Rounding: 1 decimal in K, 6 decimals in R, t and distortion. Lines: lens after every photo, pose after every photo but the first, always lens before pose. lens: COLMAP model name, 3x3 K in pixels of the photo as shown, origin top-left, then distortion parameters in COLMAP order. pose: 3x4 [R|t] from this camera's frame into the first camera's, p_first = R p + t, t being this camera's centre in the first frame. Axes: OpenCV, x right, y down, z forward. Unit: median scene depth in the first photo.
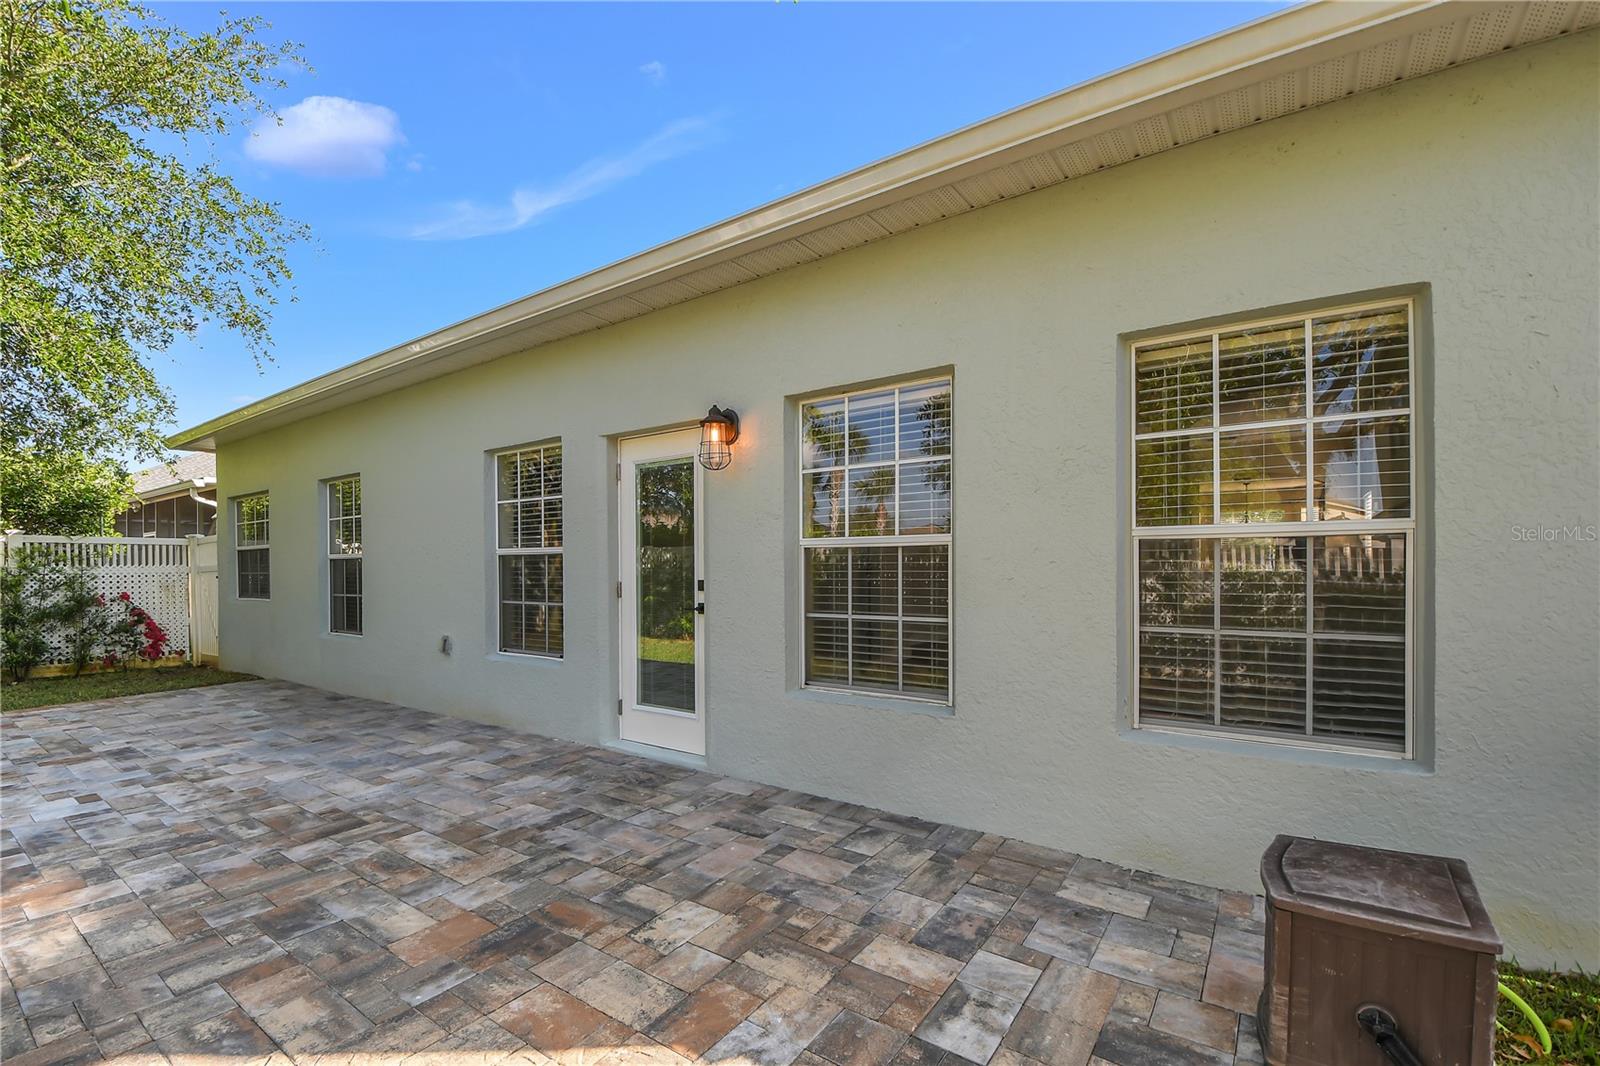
lens RADIAL K [[704.4, 0, 801.5], [0, 704.4, 558.2], [0, 0, 1]] dist [0.000691, -0.015991]
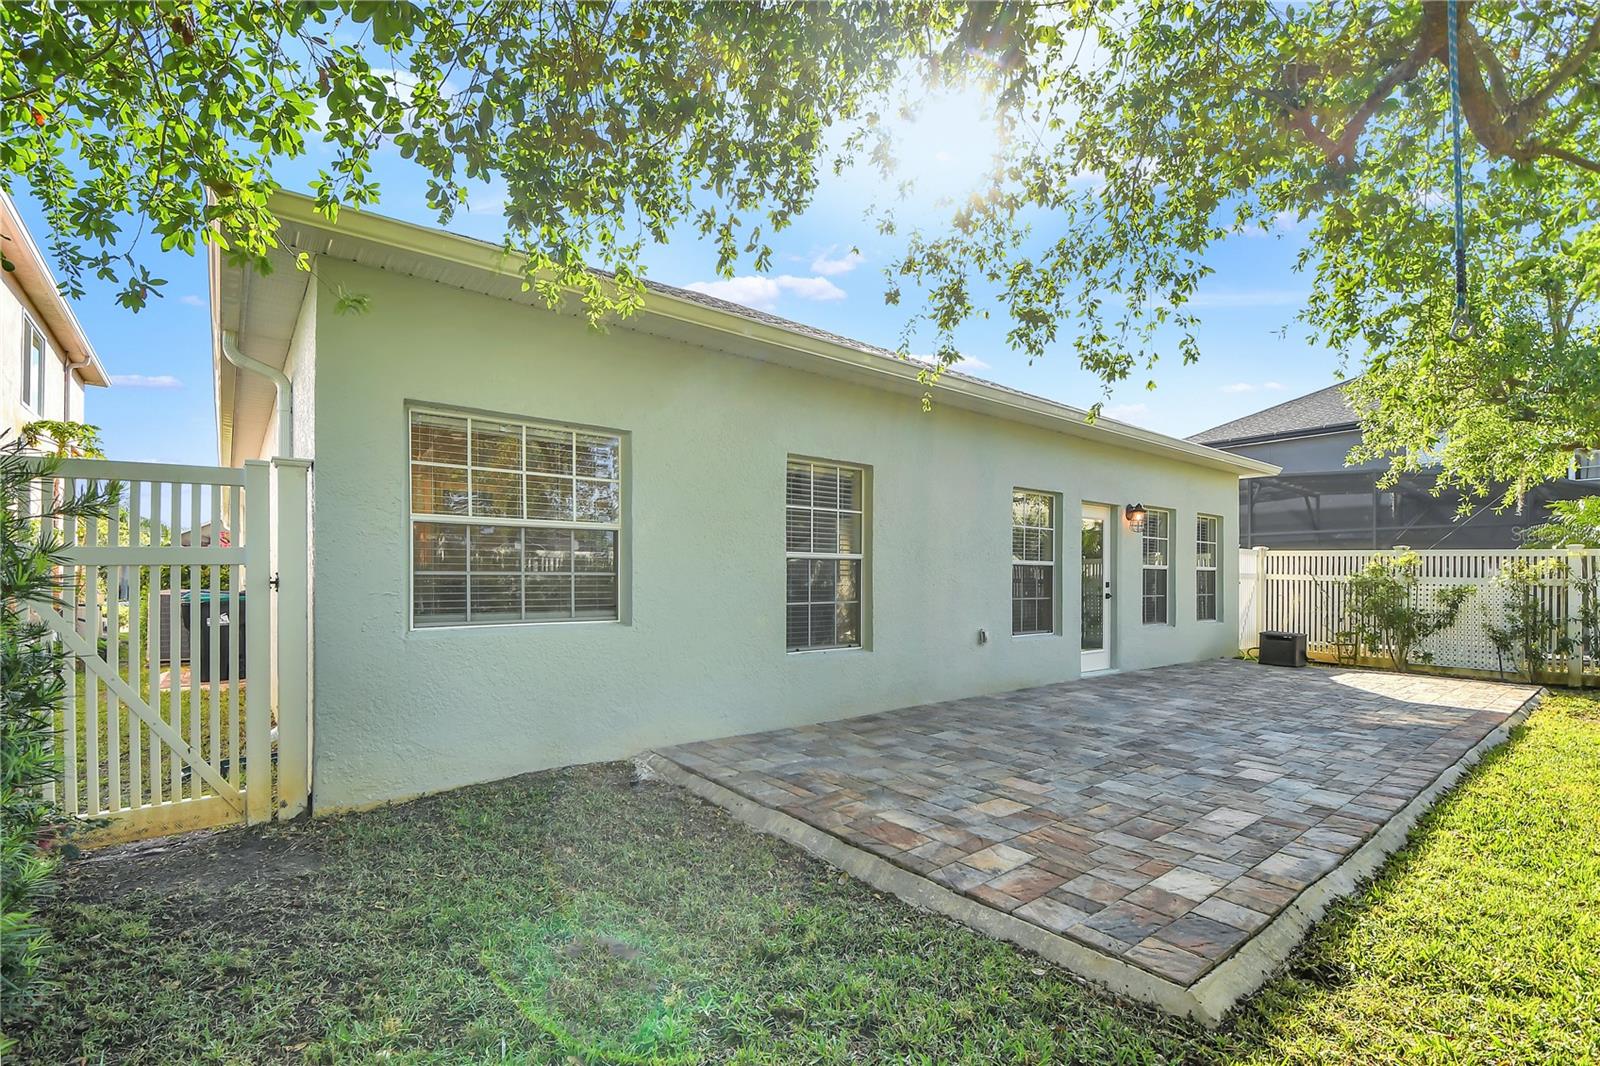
lens RADIAL K [[712.9, 0, 775.6], [0, 712.9, 555.7], [0, 0, 1]] dist [0.003424, -0.017086]
pose [[0.286554, 0.019200, 0.957872, -2.843251], [-0.037816, 0.999247, -0.008717, 0.014068], [-0.957317, -0.033725, 0.287065, 1.570075]]
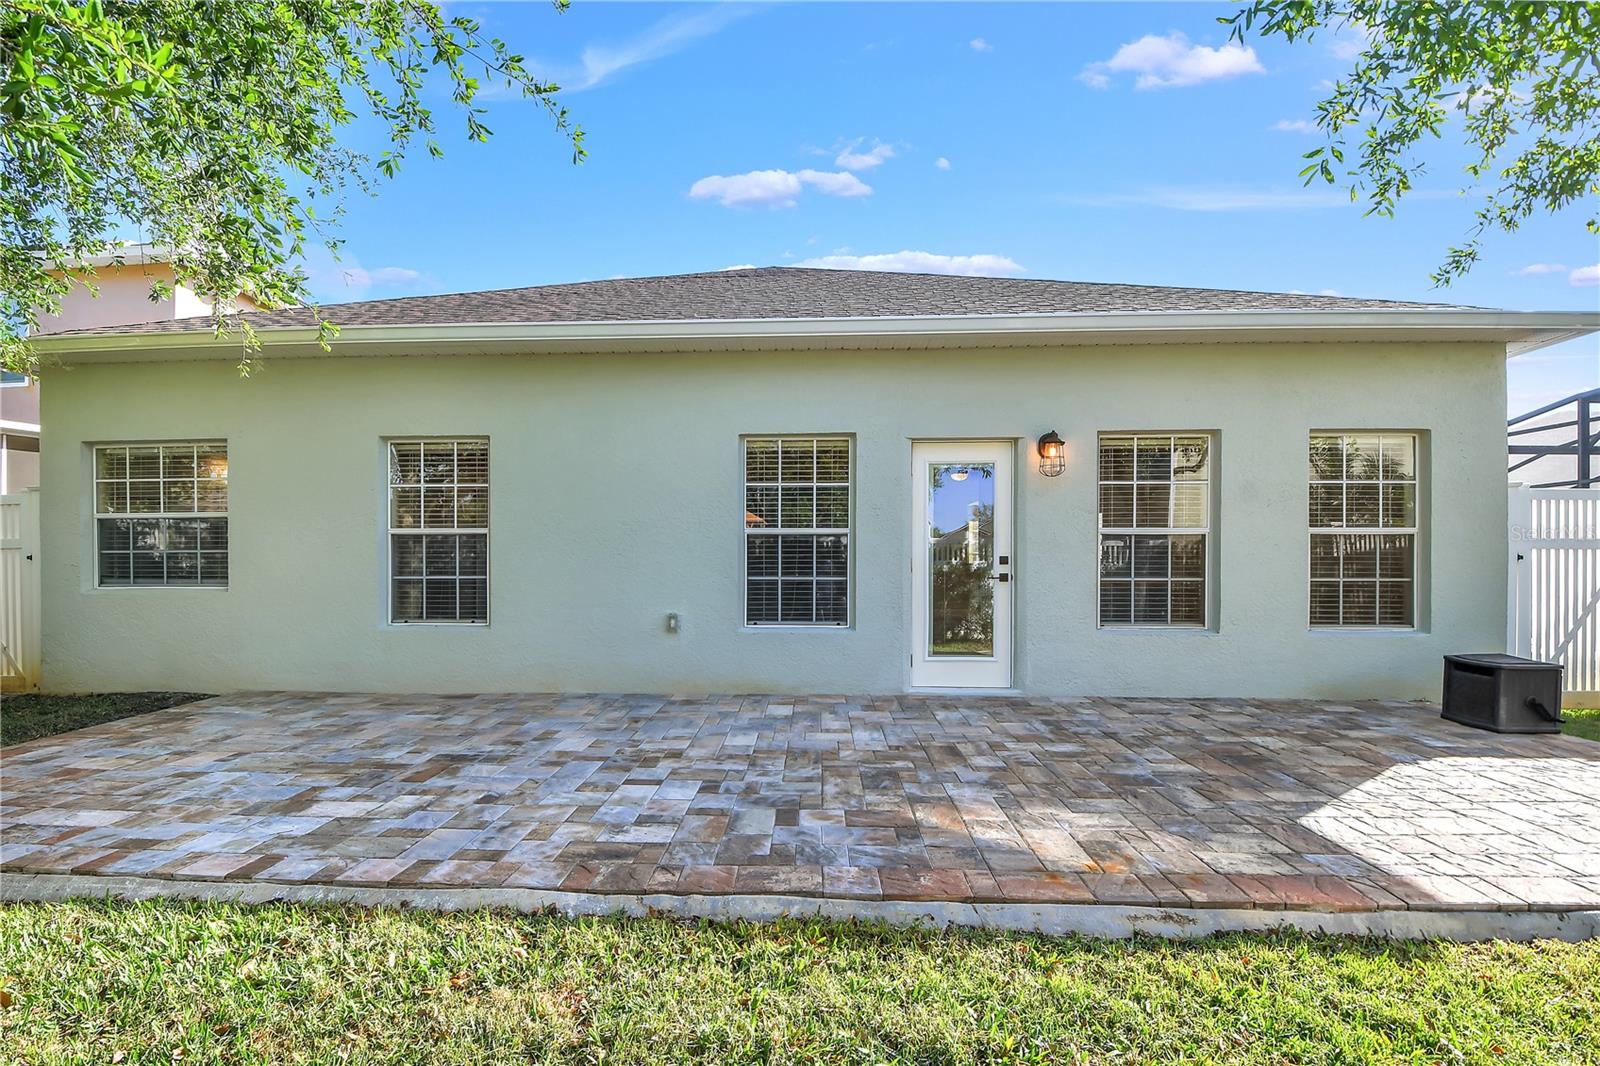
lens RADIAL K [[691.3, 0, 807.5], [0, 691.3, 566.1], [0, 0, 1]] dist [0.000992, -0.015407]
pose [[0.845286, 0.005901, 0.534281, -1.364002], [-0.013450, 0.999857, 0.010236, 0.048940], [-0.534144, -0.015839, 0.845245, 0.108179]]
